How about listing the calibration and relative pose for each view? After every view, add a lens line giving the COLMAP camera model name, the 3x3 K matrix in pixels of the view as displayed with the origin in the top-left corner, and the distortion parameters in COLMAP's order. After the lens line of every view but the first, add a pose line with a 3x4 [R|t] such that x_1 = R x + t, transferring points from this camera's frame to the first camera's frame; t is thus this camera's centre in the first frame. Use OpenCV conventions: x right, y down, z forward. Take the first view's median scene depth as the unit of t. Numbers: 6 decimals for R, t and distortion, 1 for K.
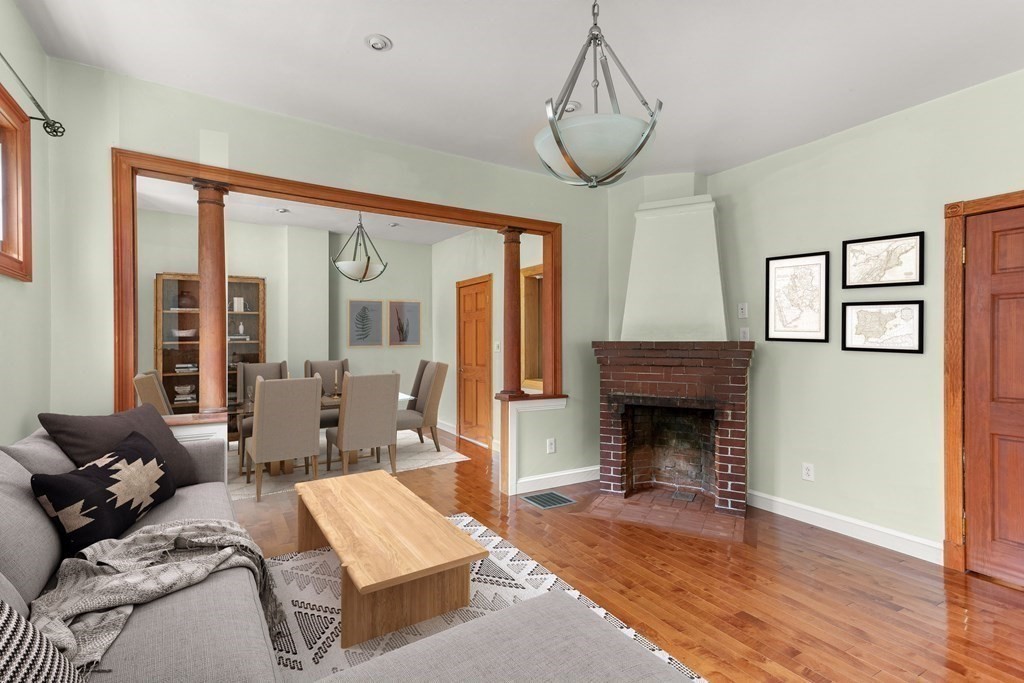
lens RADIAL K [[480.5, 0, 505.4], [0, 480.5, 336.4], [0, 0, 1]] dist [0.010421, 0.000046]
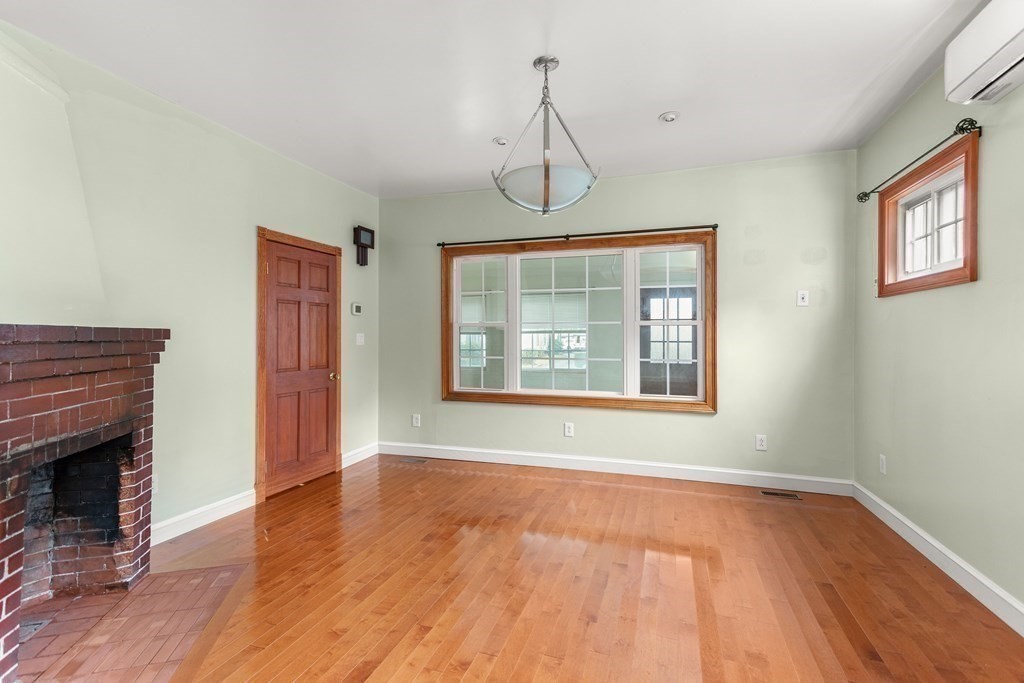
lens RADIAL K [[480.5, 0, 505.4], [0, 480.5, 336.4], [0, 0, 1]] dist [0.010421, 0.000046]
pose [[-0.645224, -0.002084, 0.763991, -0.366173], [-0.011195, 0.999915, -0.006727, 0.018746], [-0.763912, -0.012893, -0.645192, 0.961374]]
